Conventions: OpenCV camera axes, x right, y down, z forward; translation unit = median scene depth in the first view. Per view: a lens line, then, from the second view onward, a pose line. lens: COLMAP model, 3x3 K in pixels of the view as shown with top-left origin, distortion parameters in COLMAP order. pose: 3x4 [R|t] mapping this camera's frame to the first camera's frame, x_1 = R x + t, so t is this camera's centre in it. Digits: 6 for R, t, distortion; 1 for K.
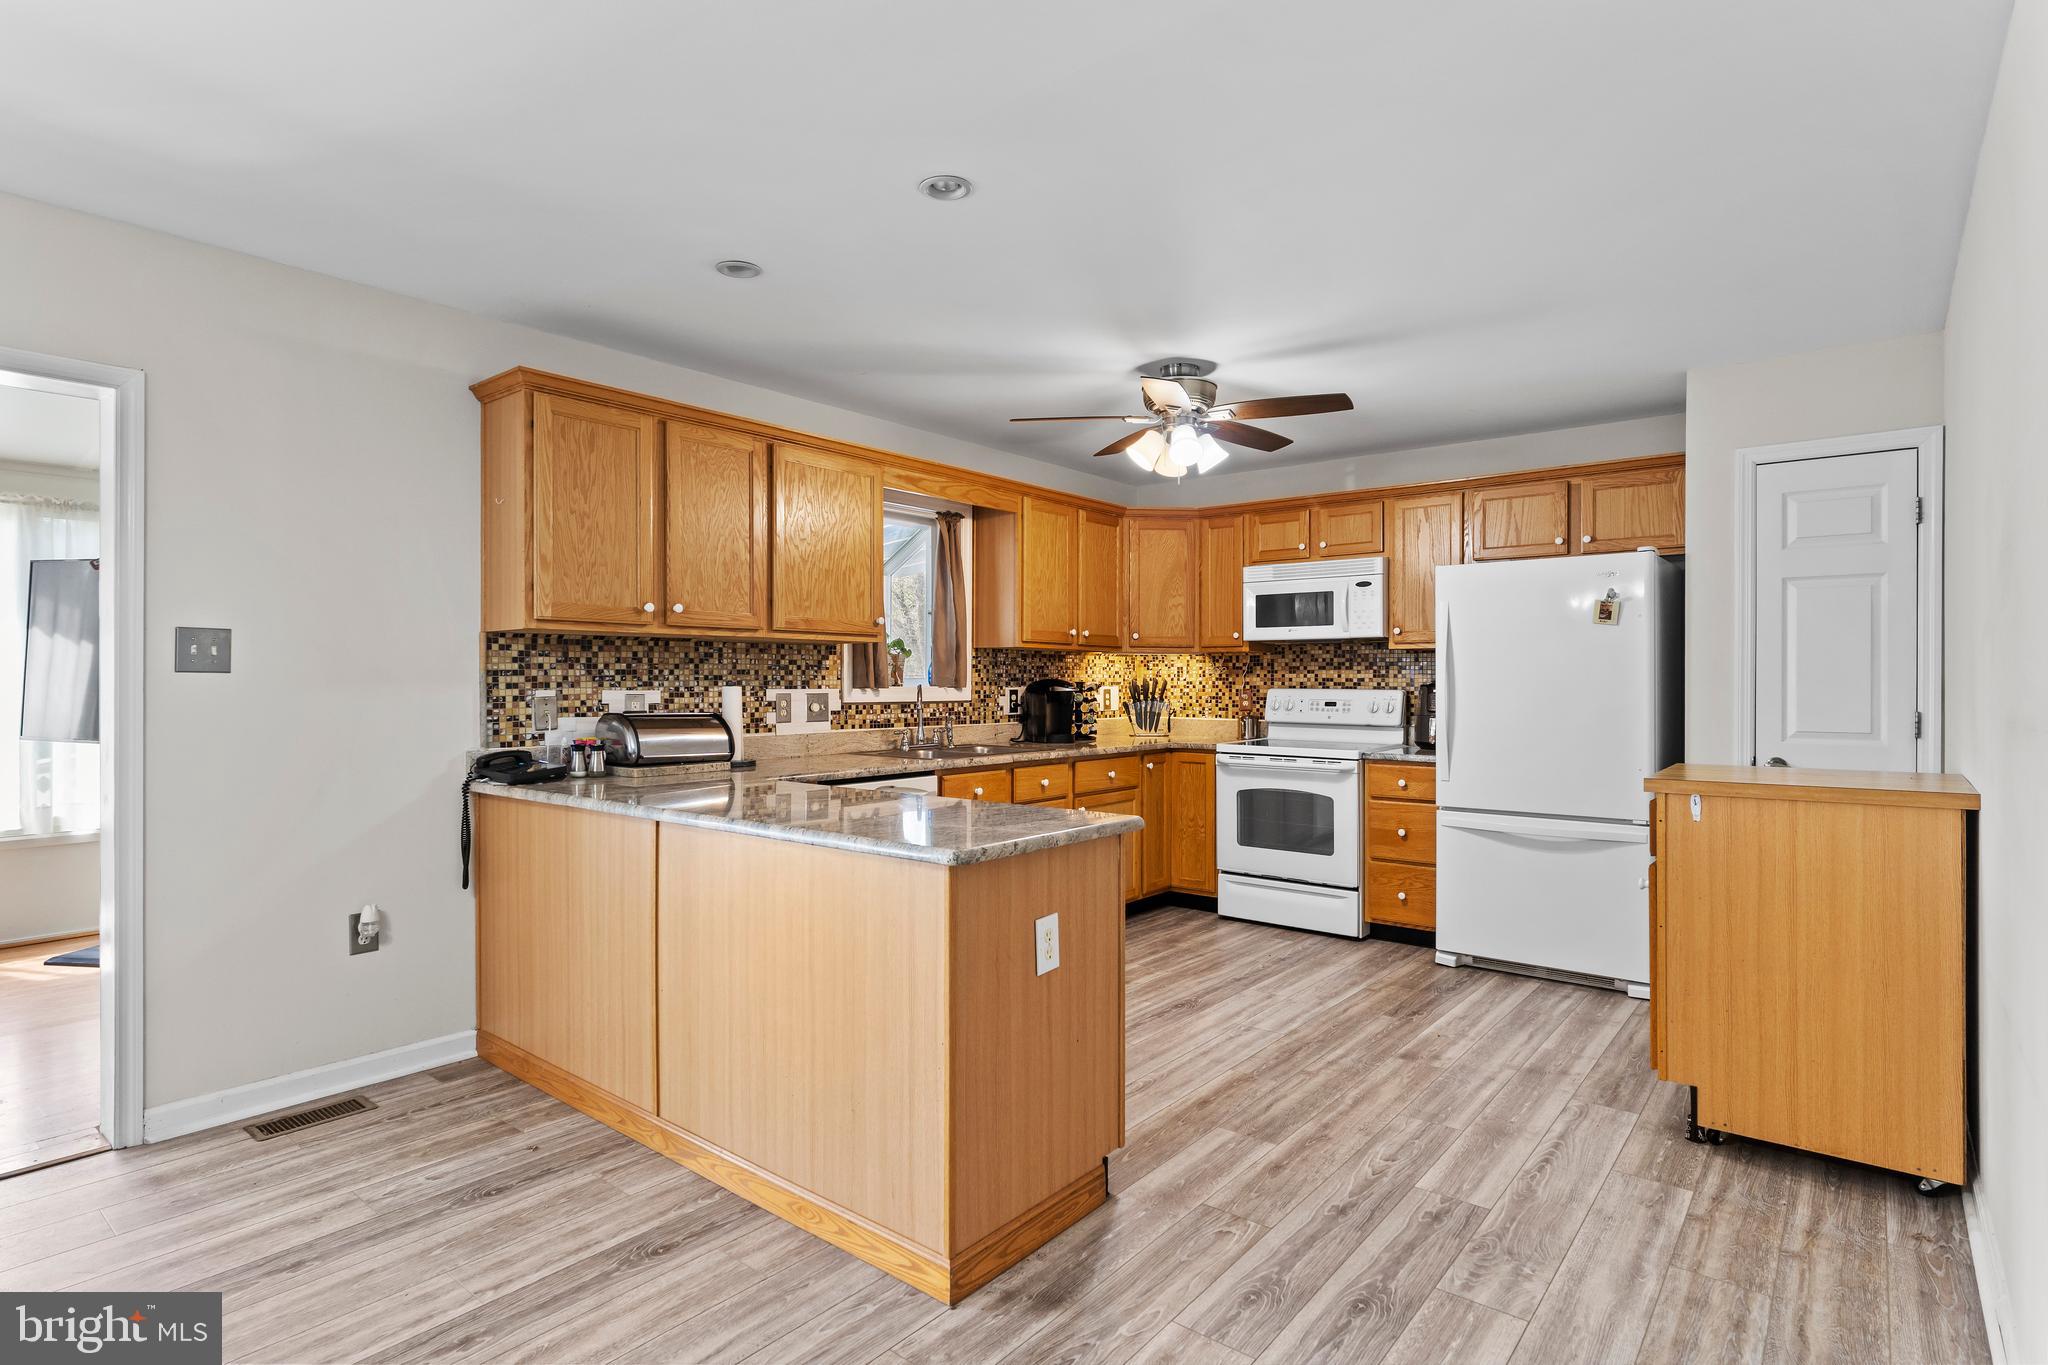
lens RADIAL K [[1044.0, 0, 1024.0], [0, 1044.0, 682.5], [0, 0, 1]] dist [-0.001943, 0.000122]
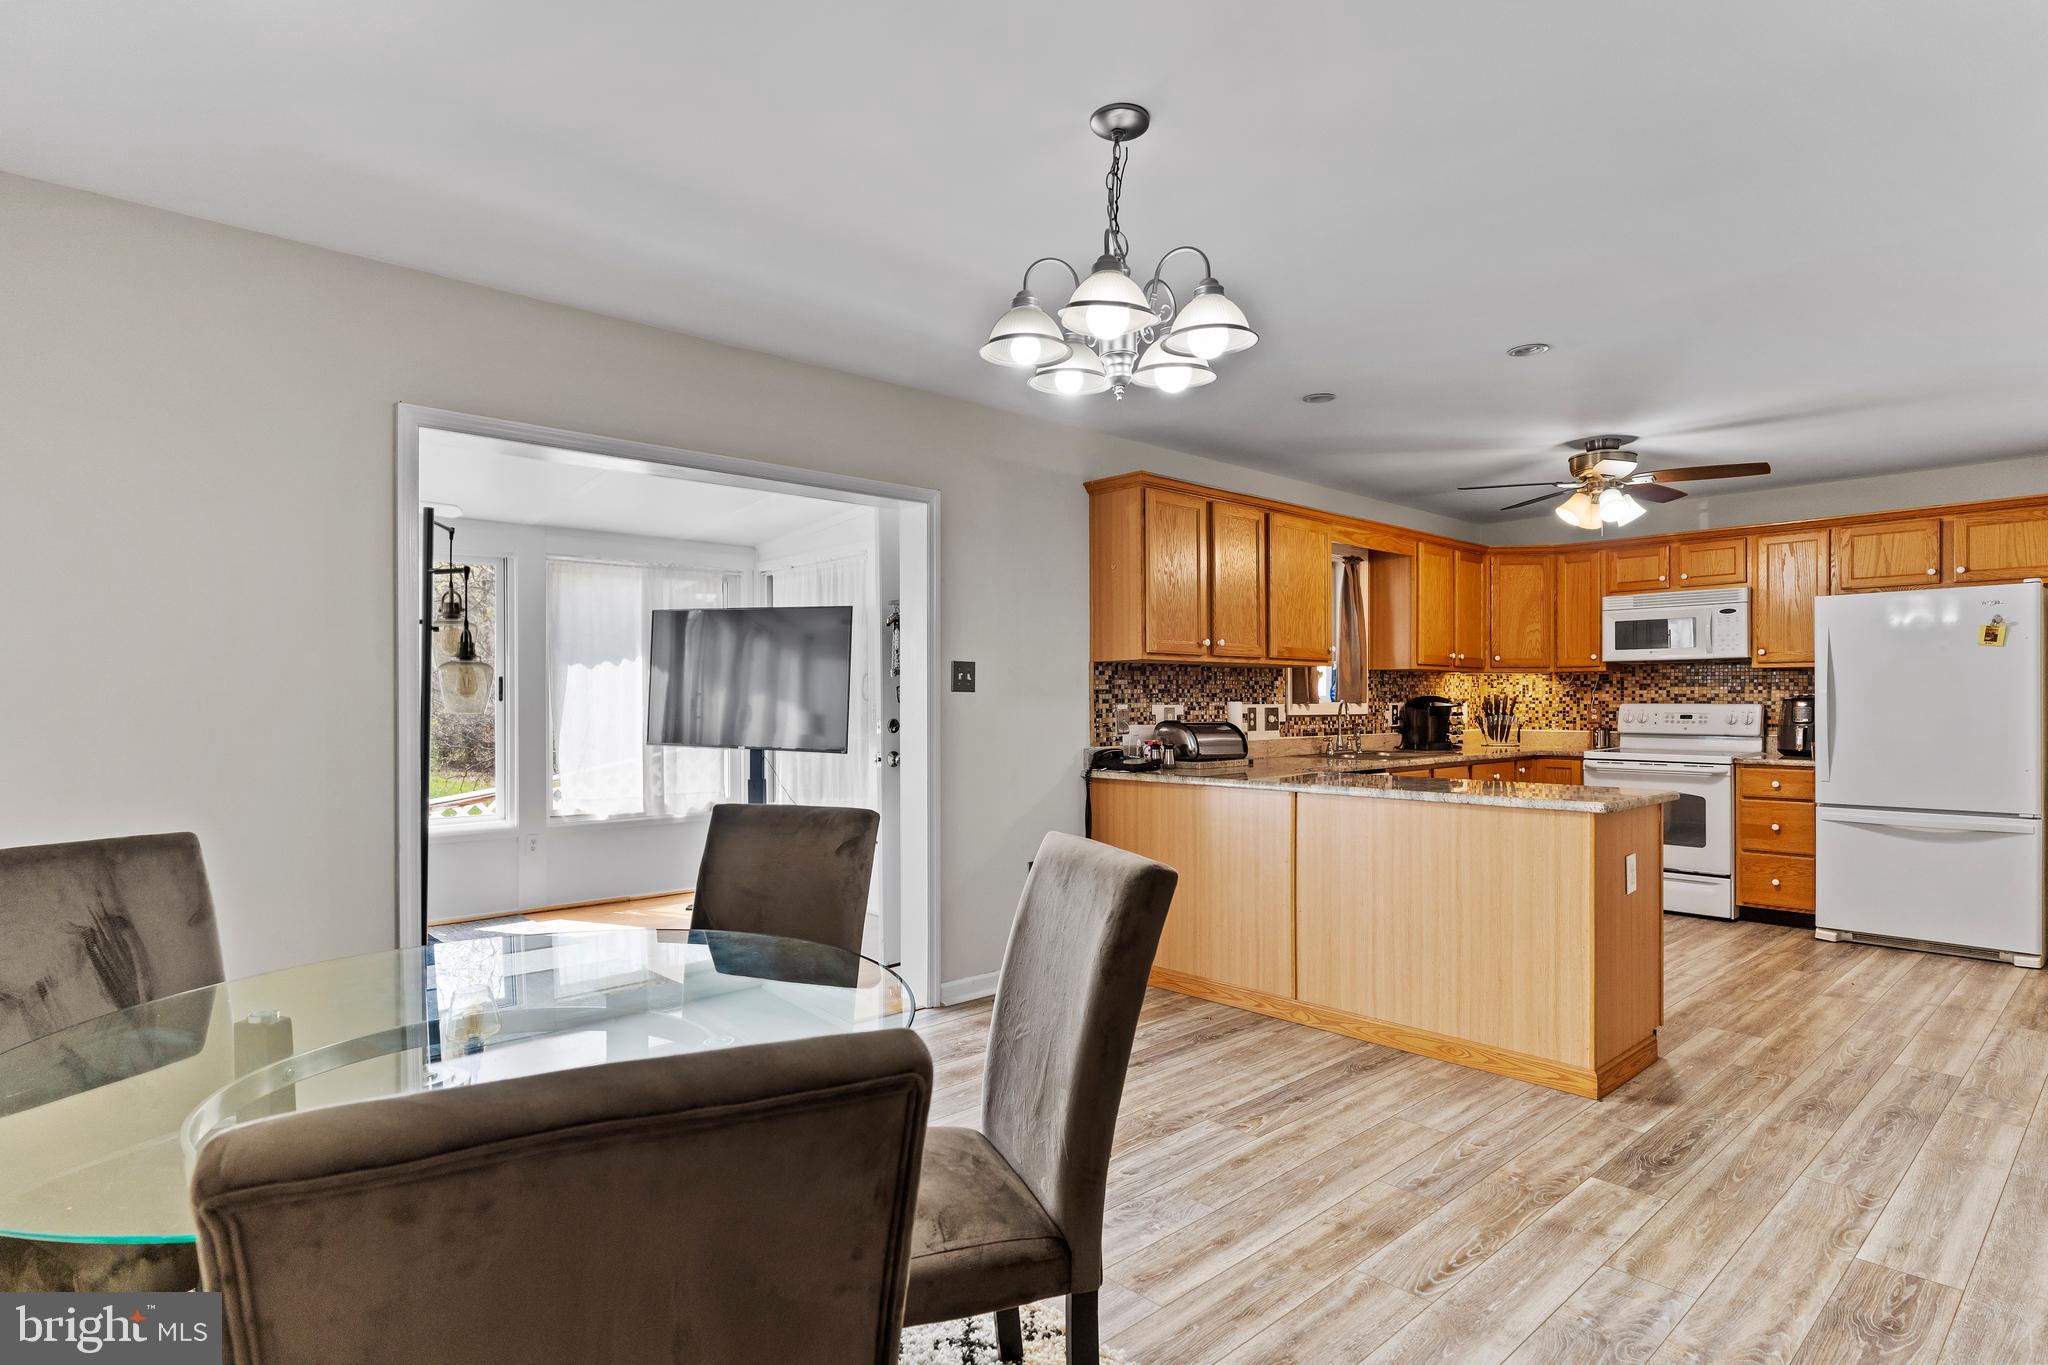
lens RADIAL K [[1076.2, 0, 1023.7], [0, 1076.2, 706.0], [0, 0, 1]] dist [0.004560, 0.001850]
pose [[0.990049, -0.003249, -0.140689, -0.332373], [0.003601, 0.999991, 0.002243, 0.004852], [0.140680, -0.002728, 0.990051, -0.337012]]
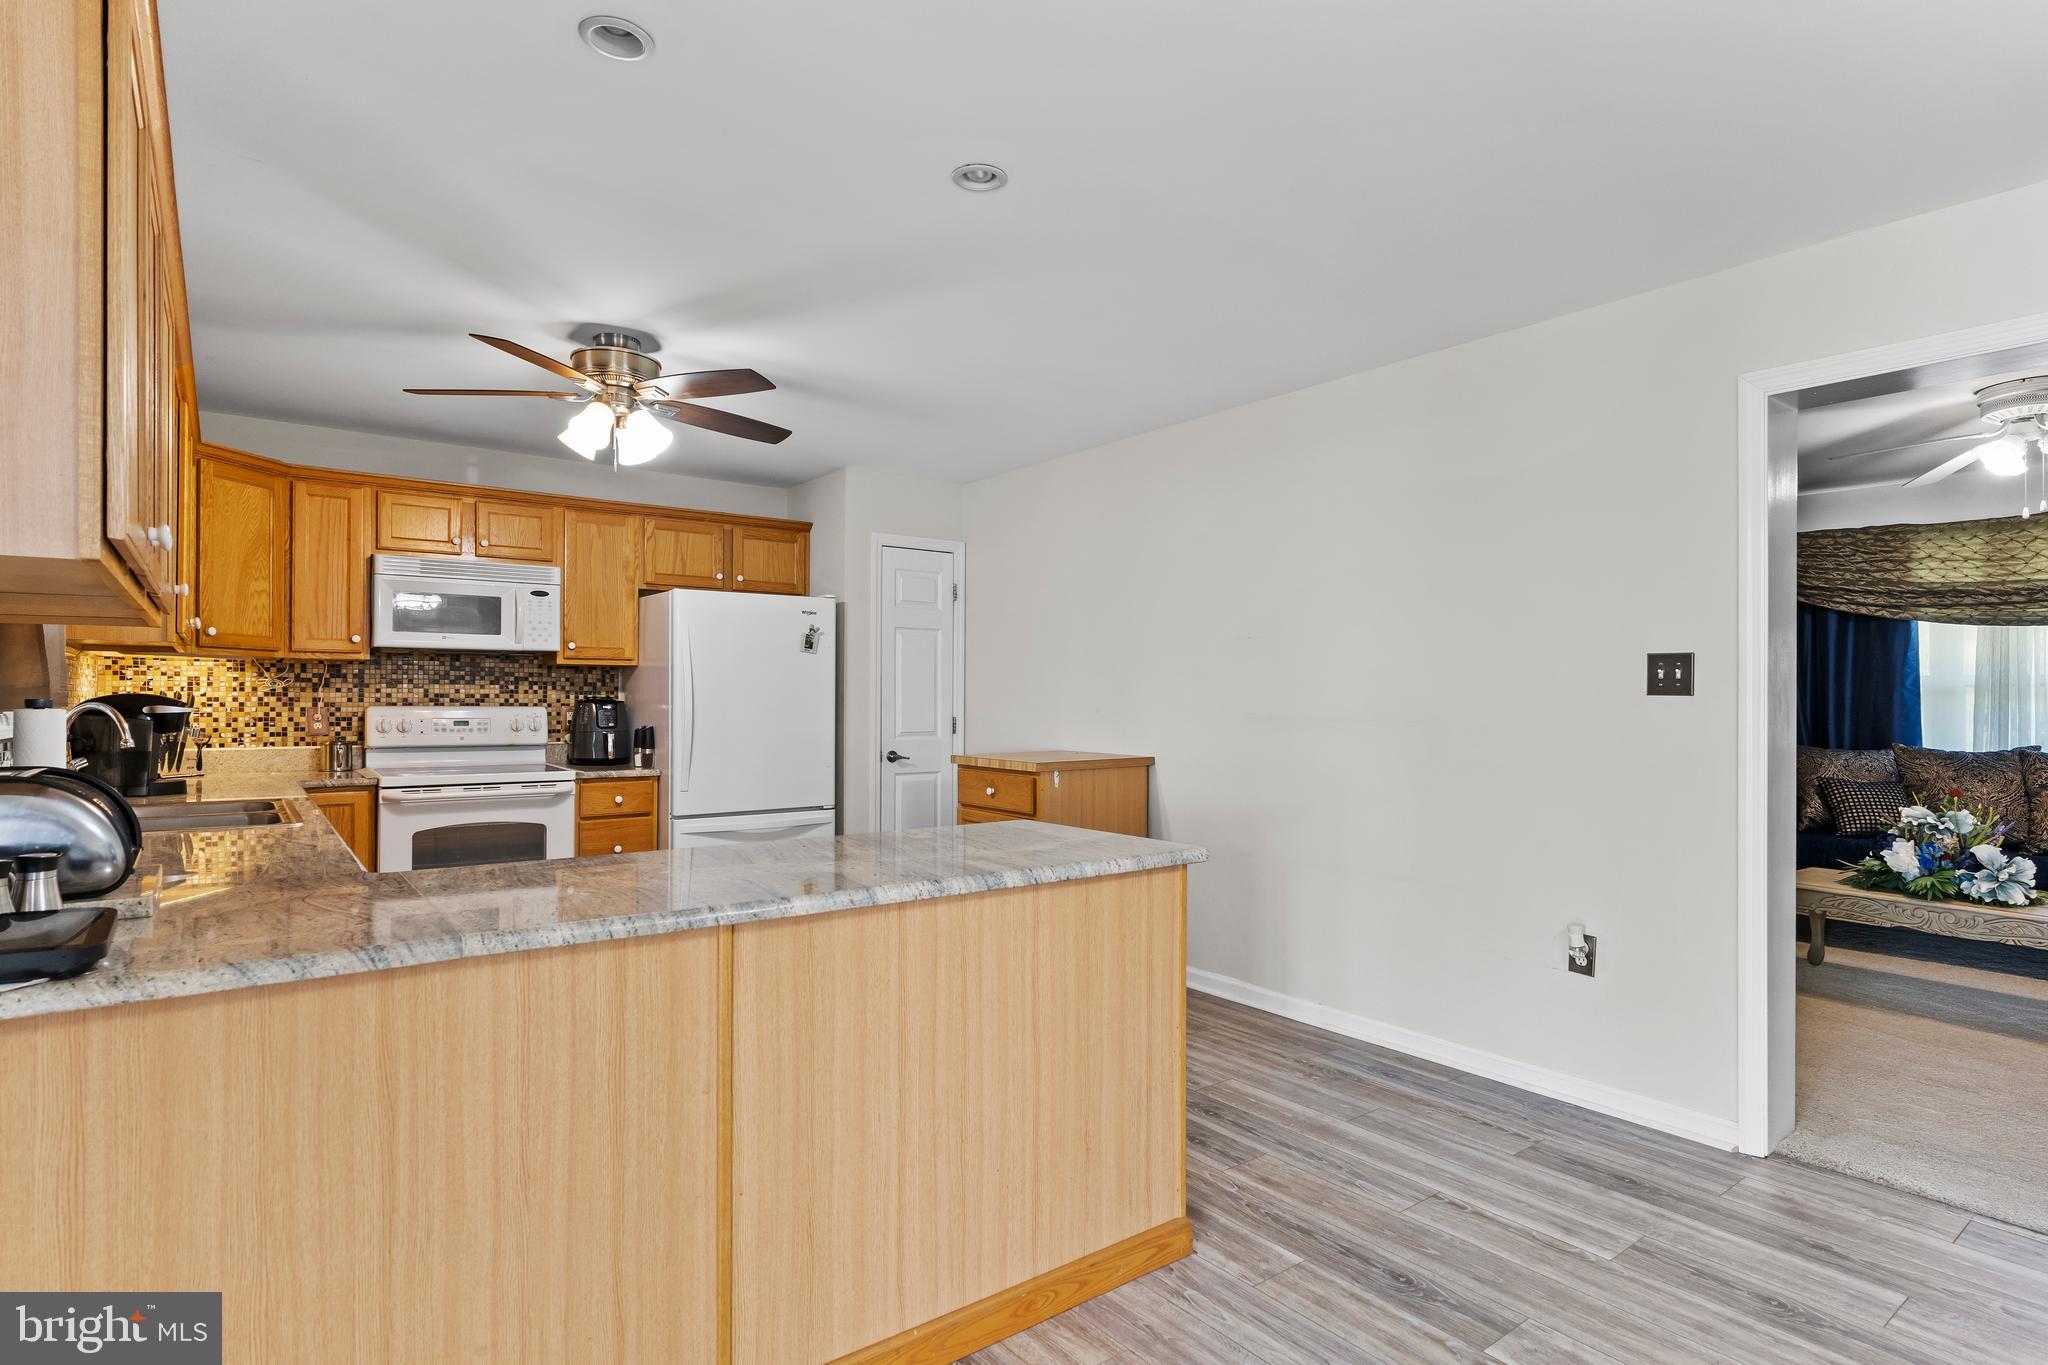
lens RADIAL K [[1048.9, 0, 1014.8], [0, 1048.9, 693.6], [0, 0, 1]] dist [-0.002393, 0.000274]
pose [[0.240476, 0.002768, 0.970651, -0.595257], [-0.000855, 0.999996, -0.002640, -0.003146], [-0.970655, -0.000195, 0.240477, 0.444273]]
